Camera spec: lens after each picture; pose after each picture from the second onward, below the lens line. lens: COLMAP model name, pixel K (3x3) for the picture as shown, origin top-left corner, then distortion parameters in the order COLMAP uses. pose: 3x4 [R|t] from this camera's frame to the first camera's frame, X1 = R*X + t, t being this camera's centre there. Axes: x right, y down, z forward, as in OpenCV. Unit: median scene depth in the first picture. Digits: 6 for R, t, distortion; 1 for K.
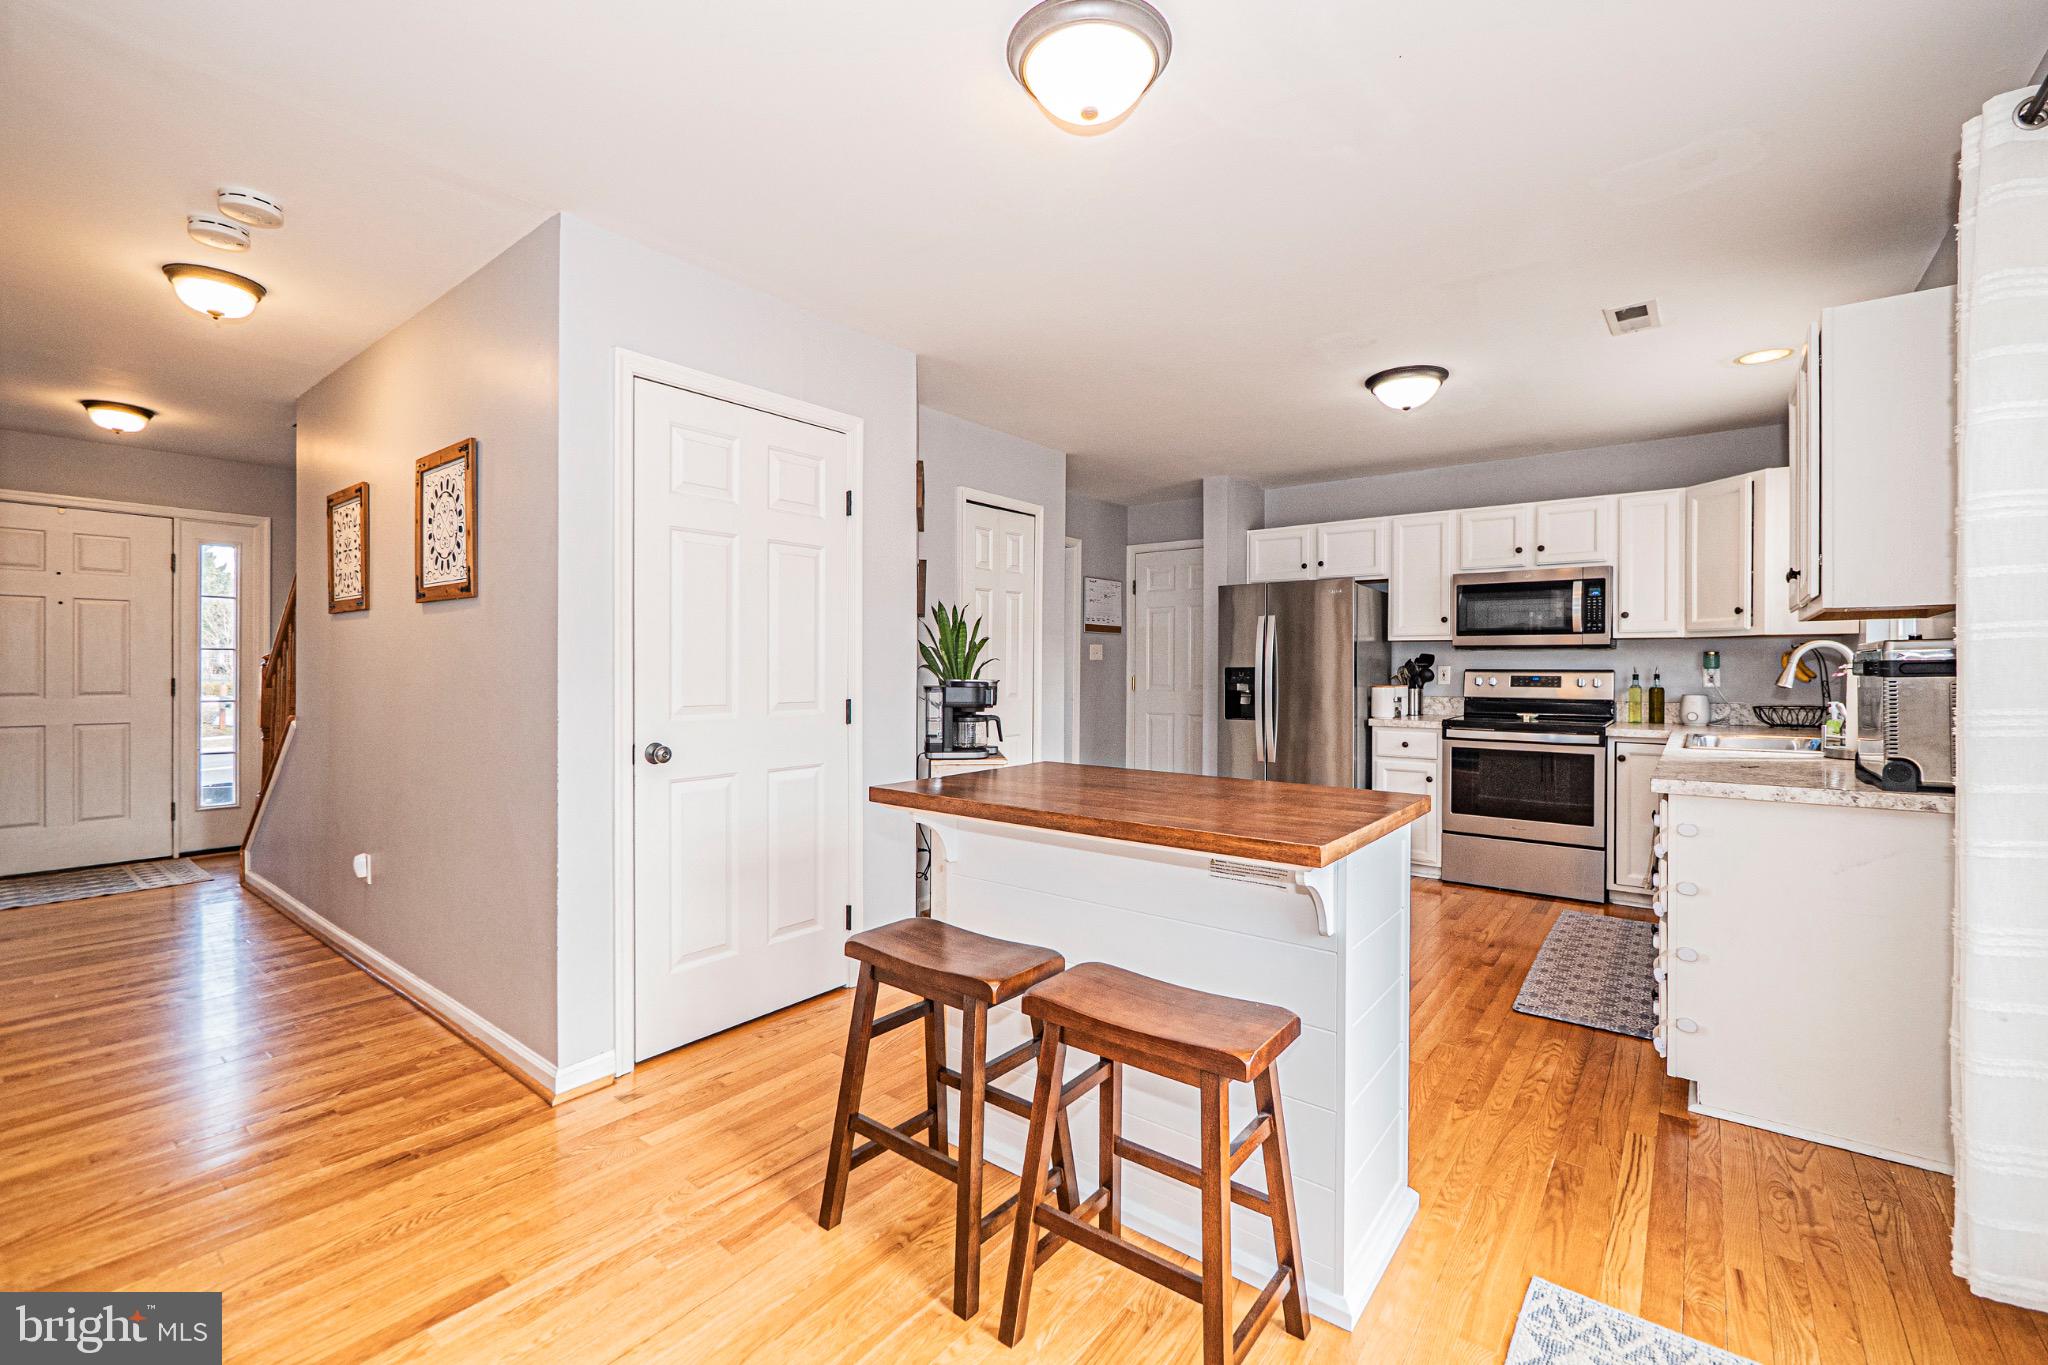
lens RADIAL K [[871.2, 0, 1023.9], [0, 871.2, 671.7], [0, 0, 1]] dist [-0.007707, 0.003826]
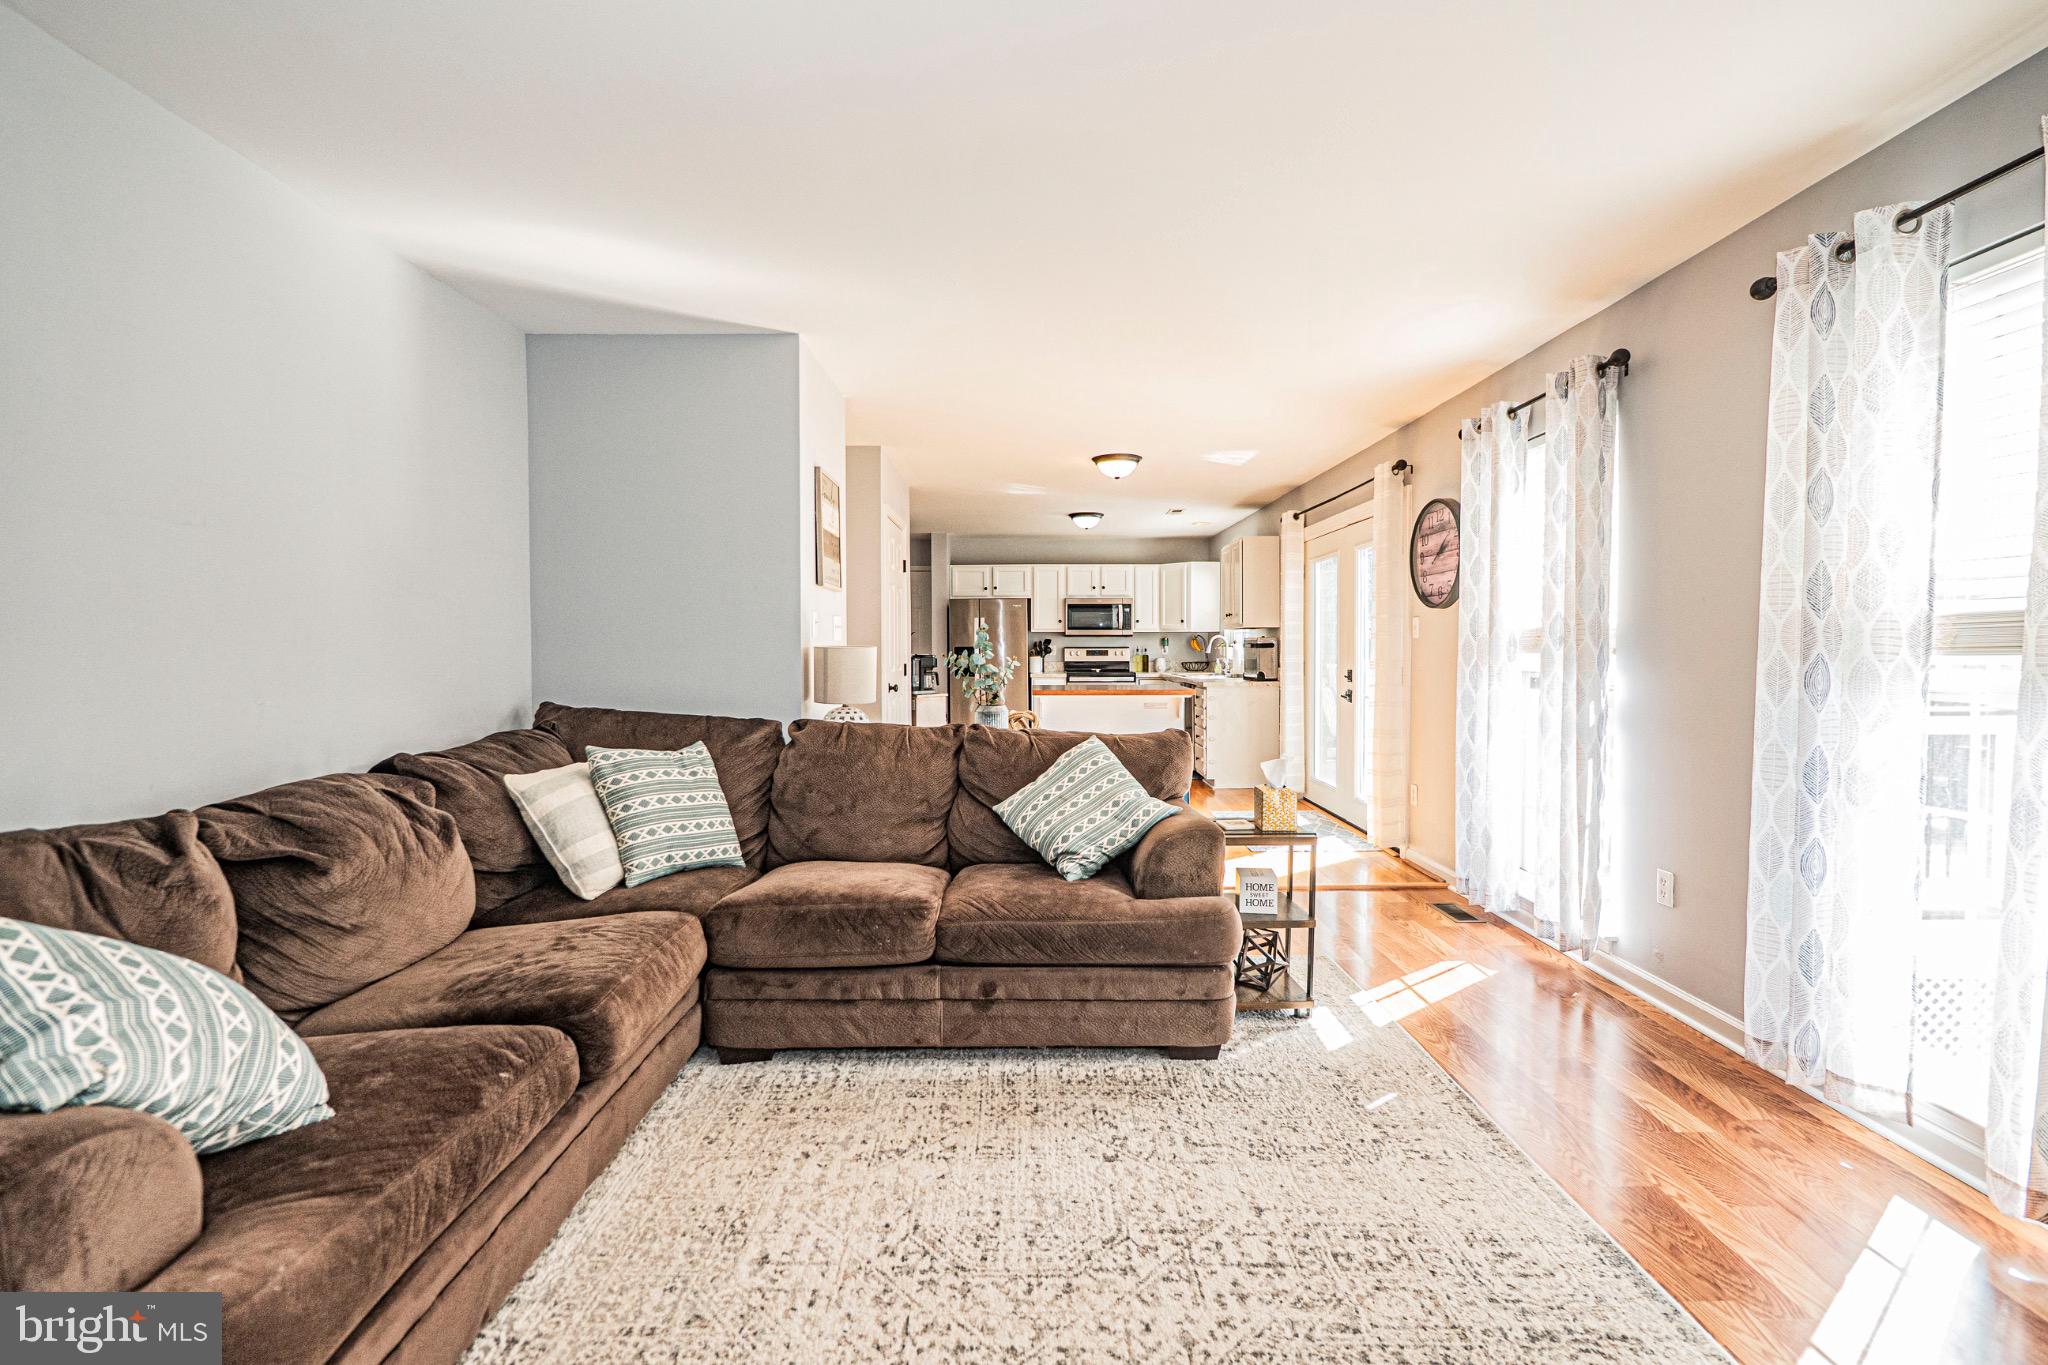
lens RADIAL K [[871.2, 0, 1023.9], [0, 871.2, 671.7], [0, 0, 1]] dist [-0.007707, 0.003826]
pose [[0.788282, -0.022343, 0.614908, -0.834459], [0.007363, 0.999611, 0.026882, -0.000639], [-0.615270, -0.016663, 0.788141, -0.514466]]
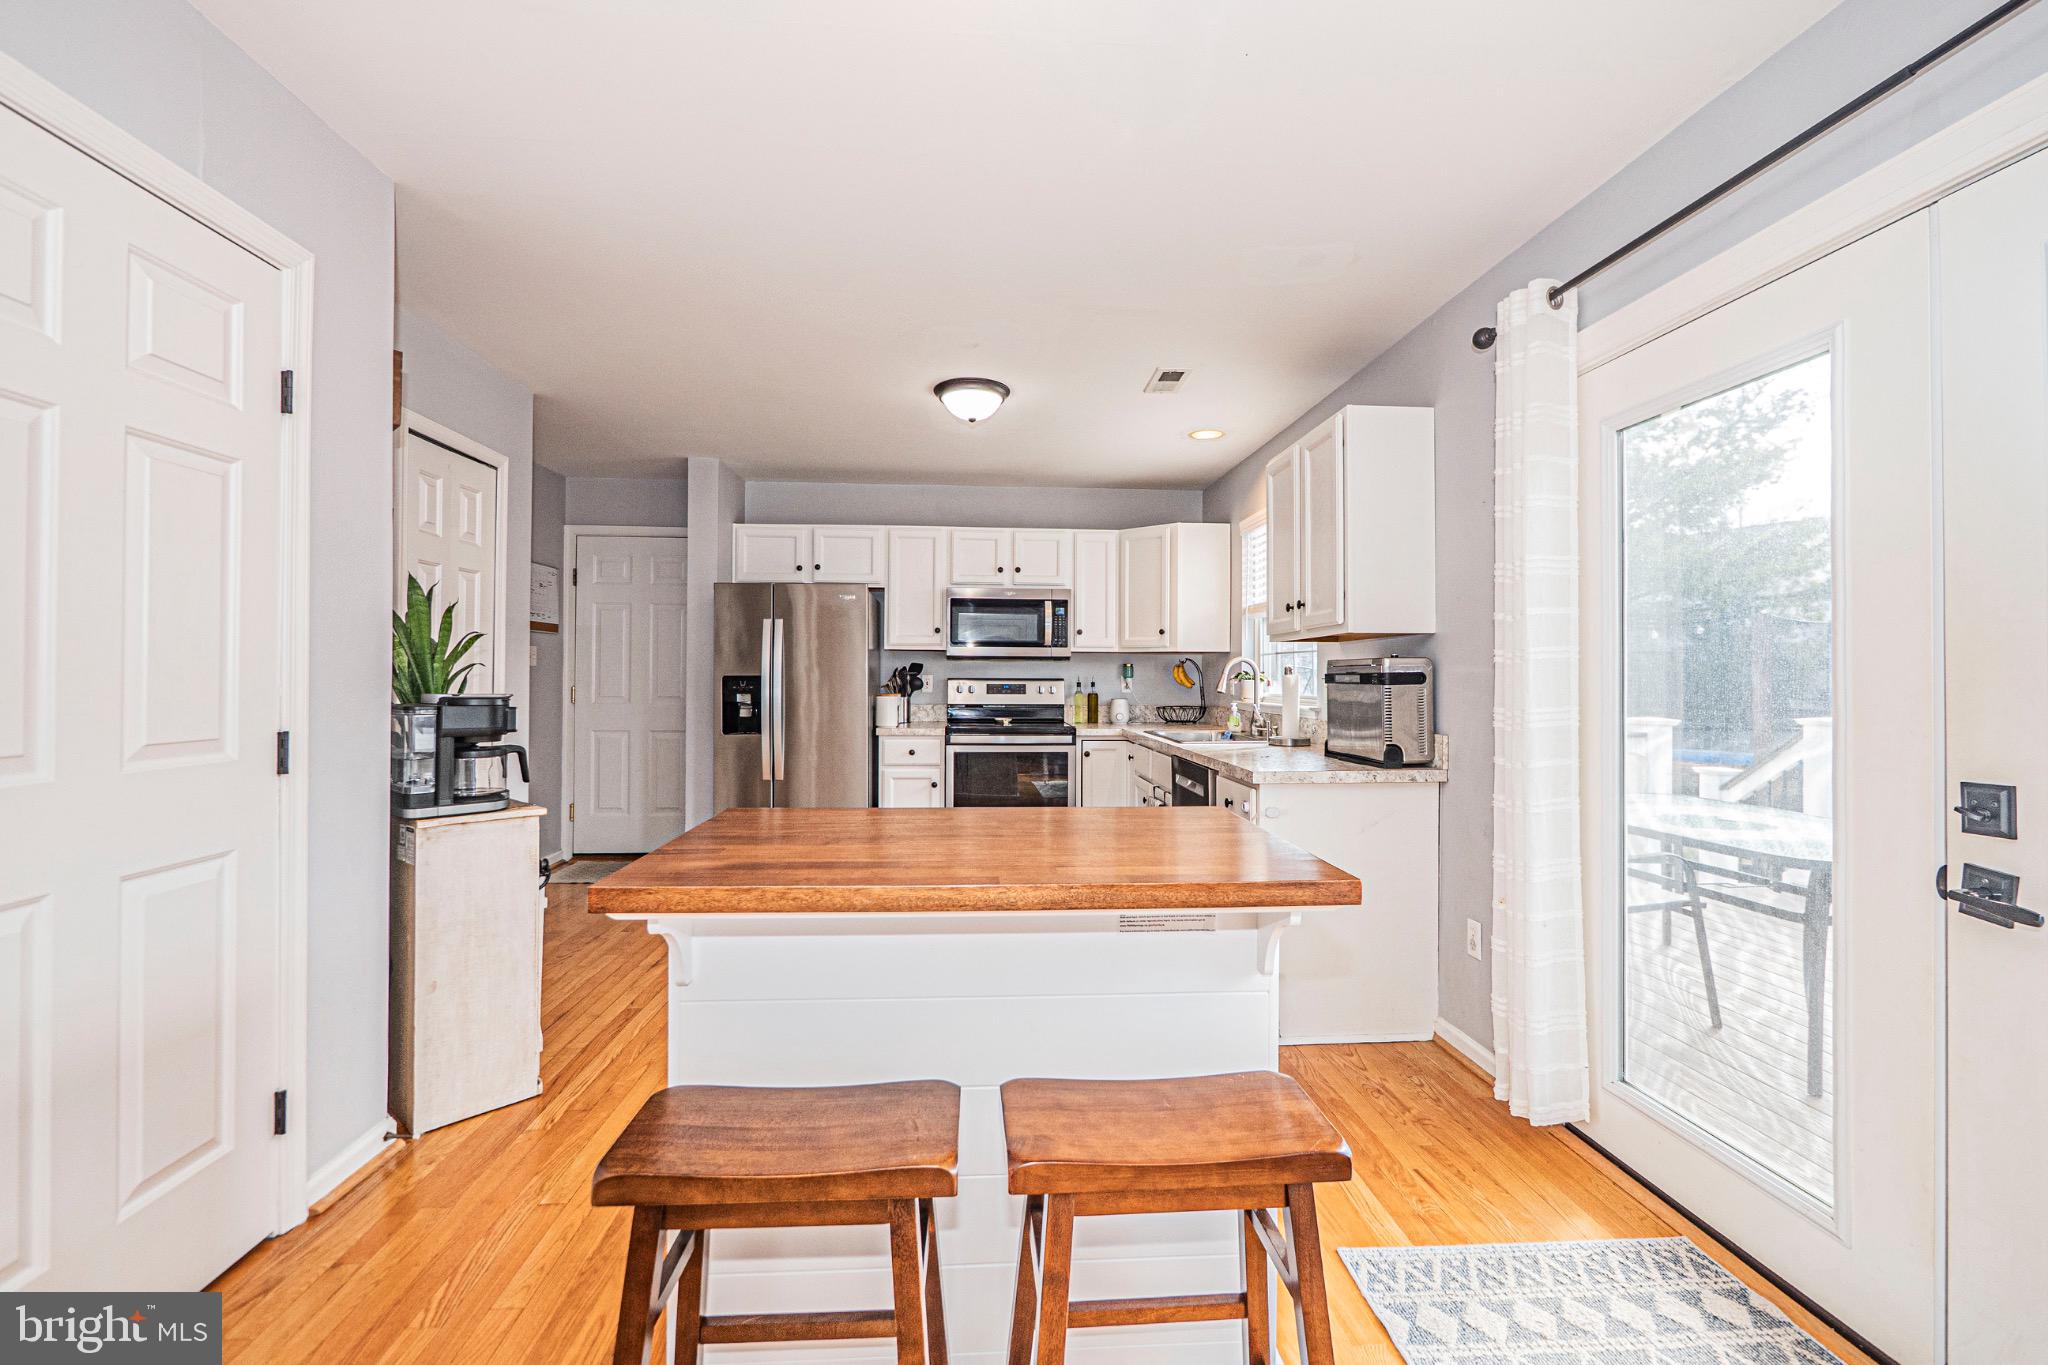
lens RADIAL K [[871.2, 0, 1023.9], [0, 871.2, 671.7], [0, 0, 1]] dist [-0.007707, 0.003826]
pose [[0.741819, 0.004775, 0.670583, -0.152458], [0.000712, 0.999968, -0.007908, -0.002130], [-0.670600, 0.006343, 0.741792, 0.167700]]
